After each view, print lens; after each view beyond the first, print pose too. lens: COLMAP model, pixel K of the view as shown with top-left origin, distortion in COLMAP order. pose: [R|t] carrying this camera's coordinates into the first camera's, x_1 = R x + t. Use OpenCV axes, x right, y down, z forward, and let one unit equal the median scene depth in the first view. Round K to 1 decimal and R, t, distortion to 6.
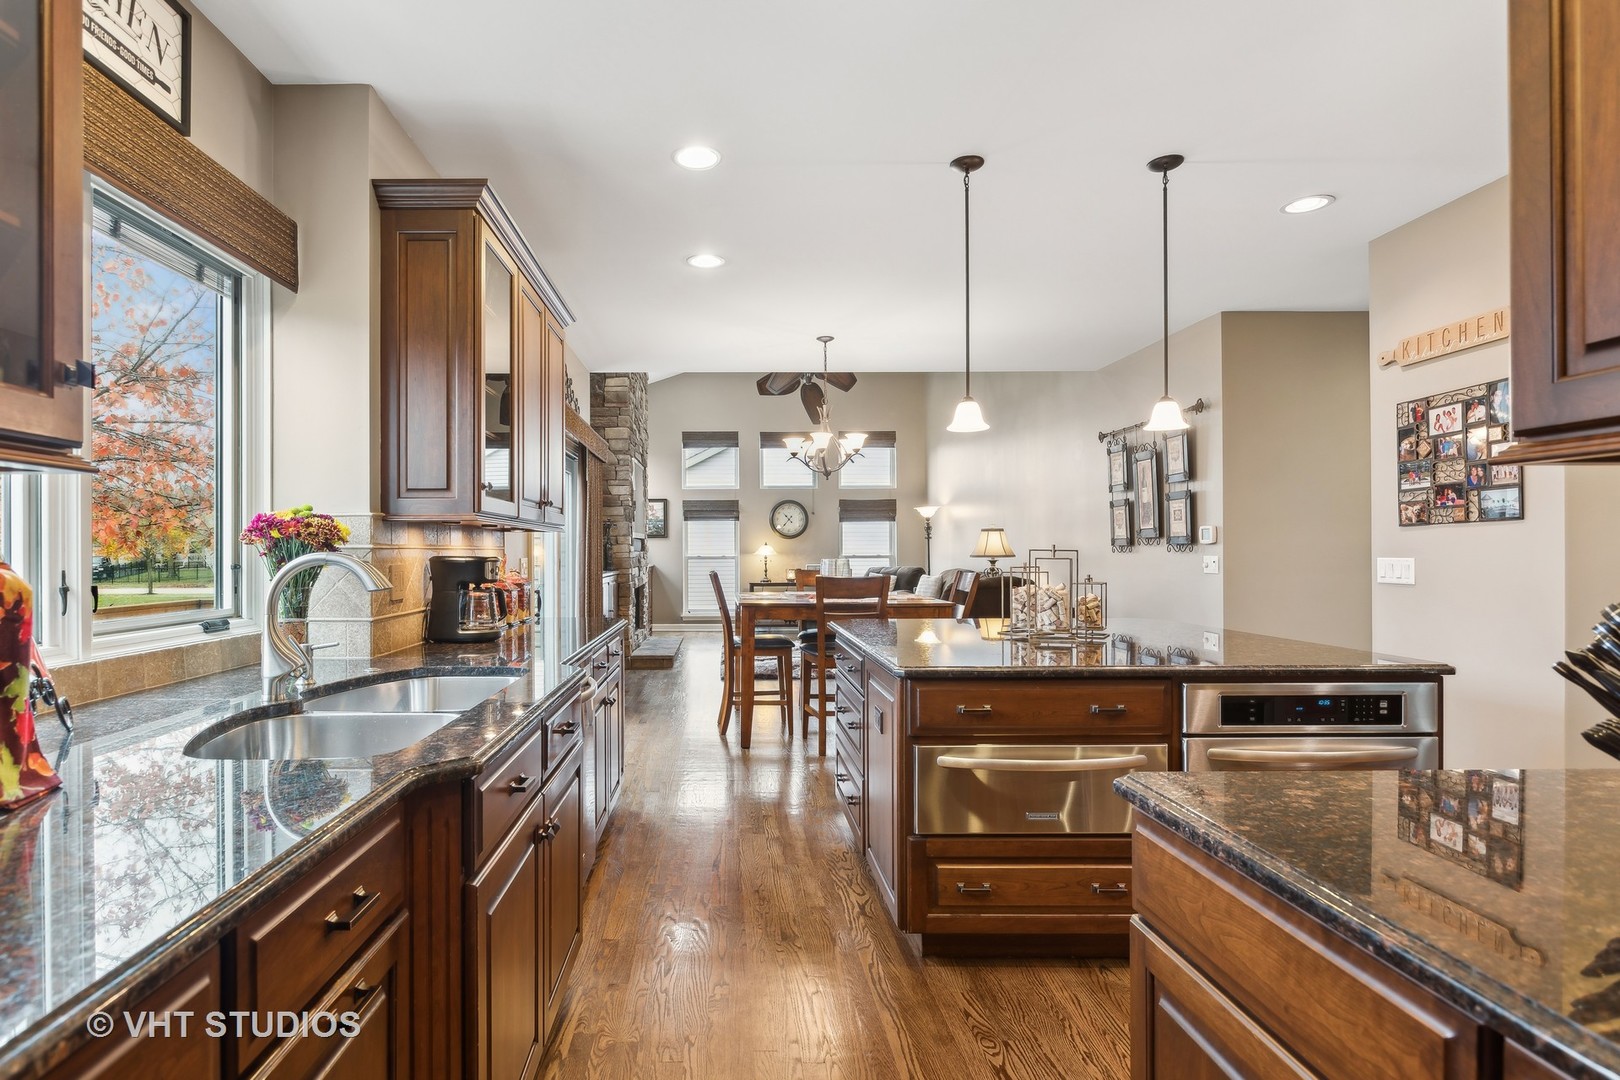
lens RADIAL K [[825.7, 0, 806.6], [0, 825.7, 554.9], [0, 0, 1]] dist [0.004295, -0.001240]
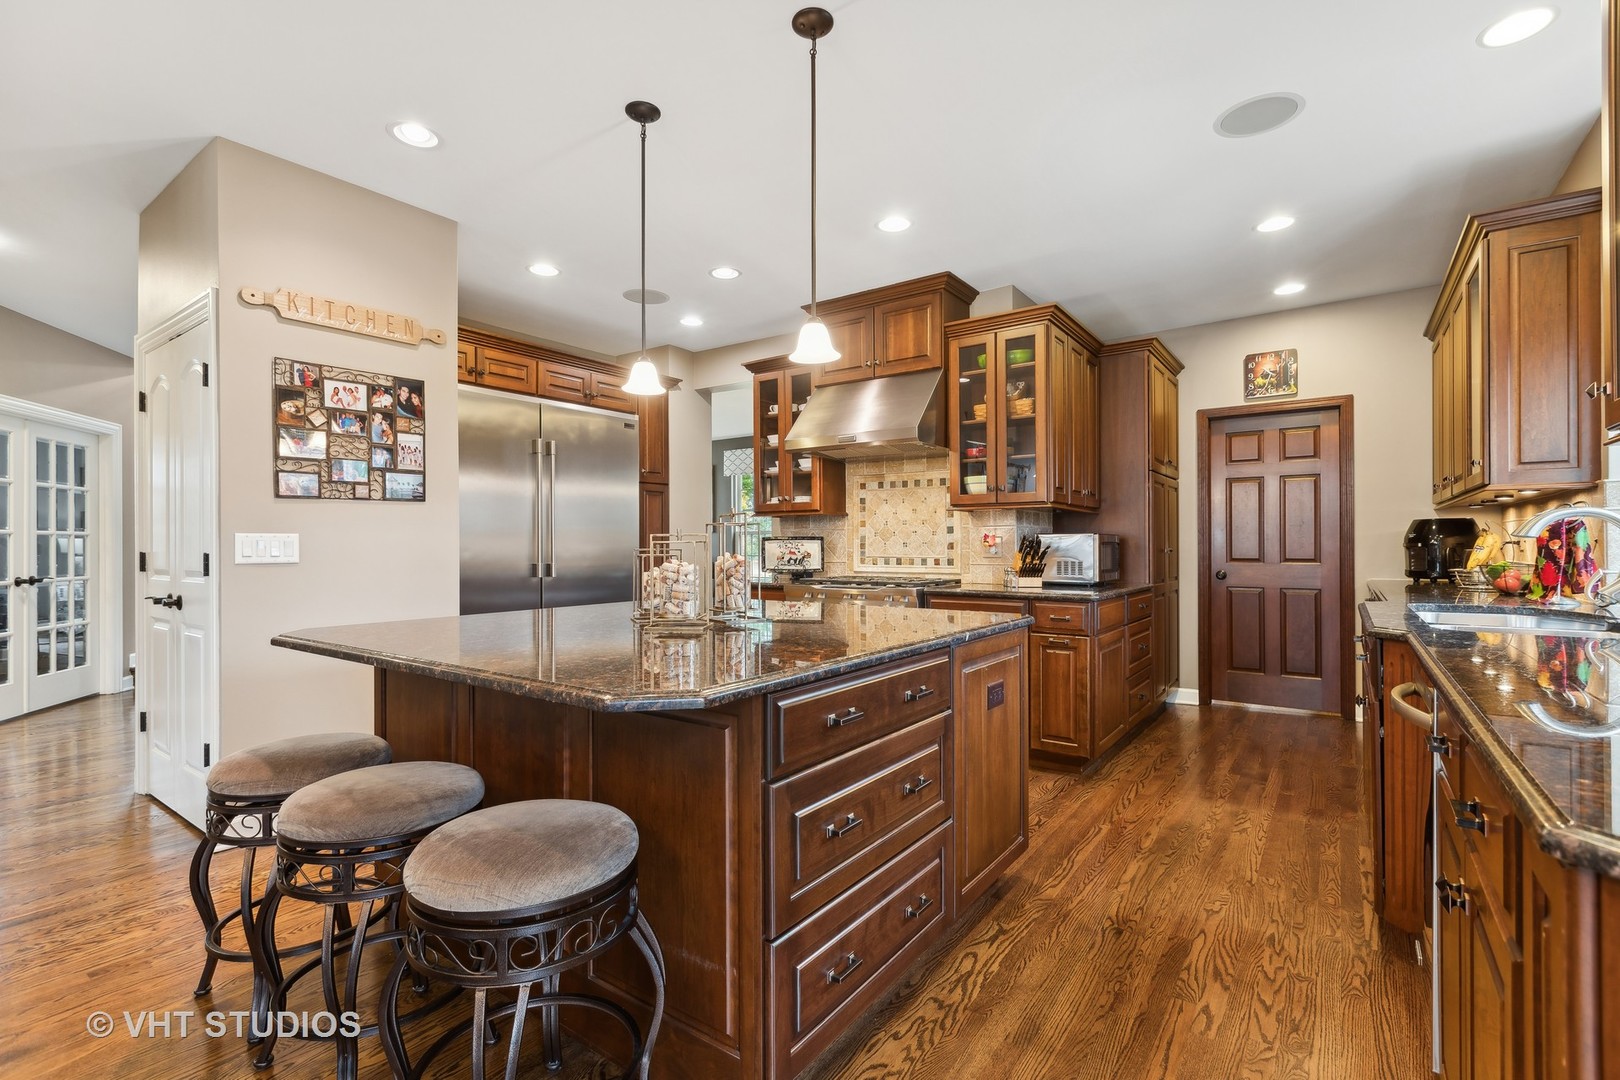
lens RADIAL K [[739.3, 0, 806.5], [0, 739.3, 537.7], [0, 0, 1]] dist [-0.002256, 0.000889]
pose [[-0.743667, 0.016067, 0.668357, -0.245103], [0.011472, 0.999871, -0.011272, 0.025667], [-0.668452, -0.000715, -0.743755, 1.354897]]
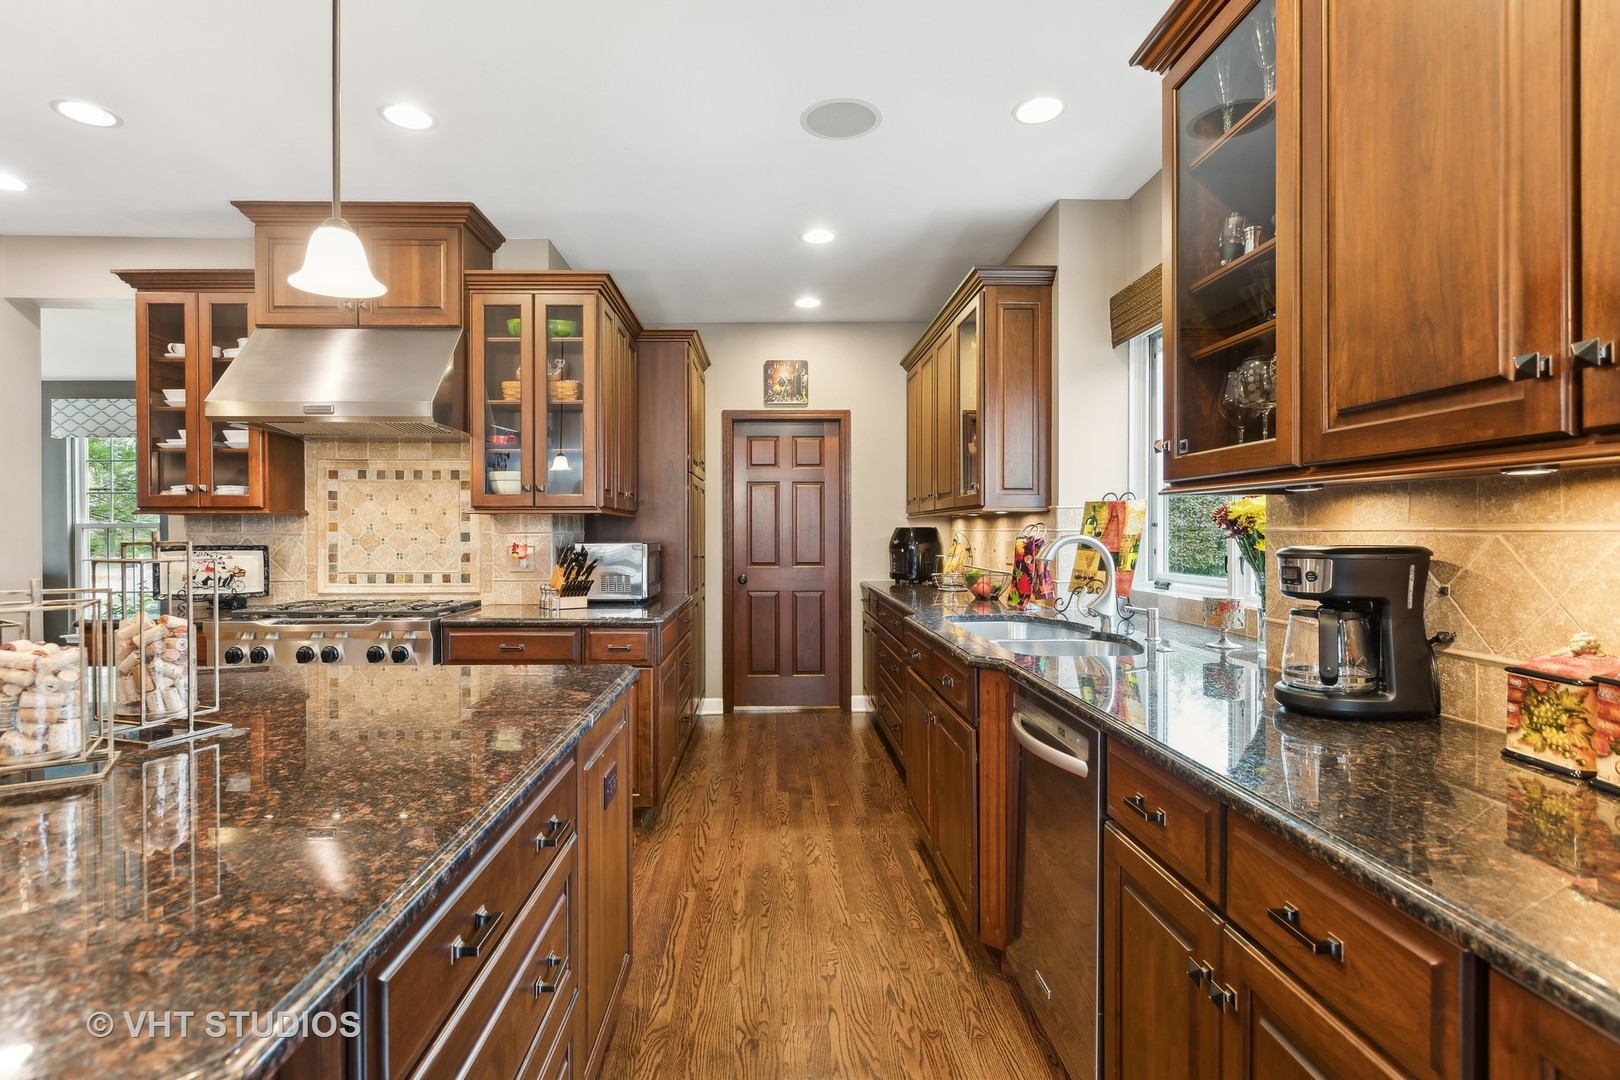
lens RADIAL K [[804.8, 0, 794.1], [0, 804.8, 534.1], [0, 0, 1]] dist [-0.003008, 0.000742]
pose [[-0.996423, 0.007764, 0.084149, -0.096736], [0.008316, 0.999946, 0.006201, -0.008799], [-0.084096, 0.006879, -0.996434, 1.273636]]
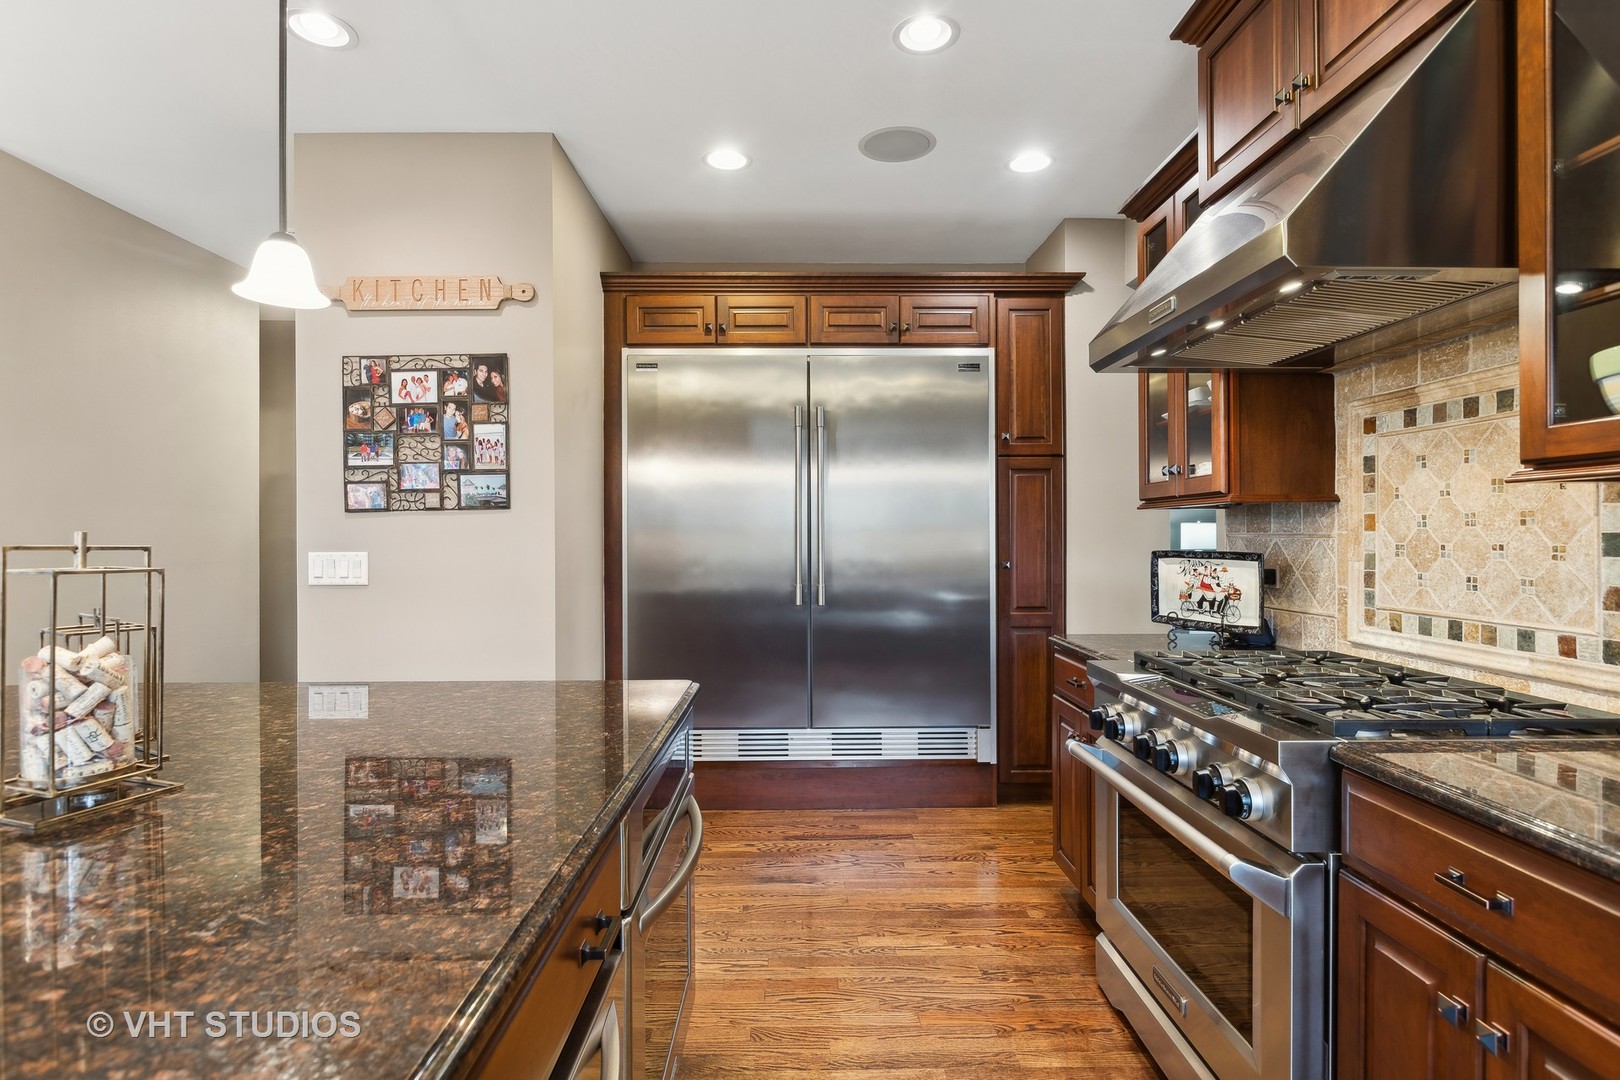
lens RADIAL K [[825.7, 0, 807.7], [0, 825.7, 524.1], [0, 0, 1]] dist [0.004295, -0.001240]
pose [[0.097287, 0.017870, 0.995096, -0.021867], [0.006118, 0.999809, -0.018552, -0.006820], [-0.995238, 0.007893, 0.097160, 0.548692]]
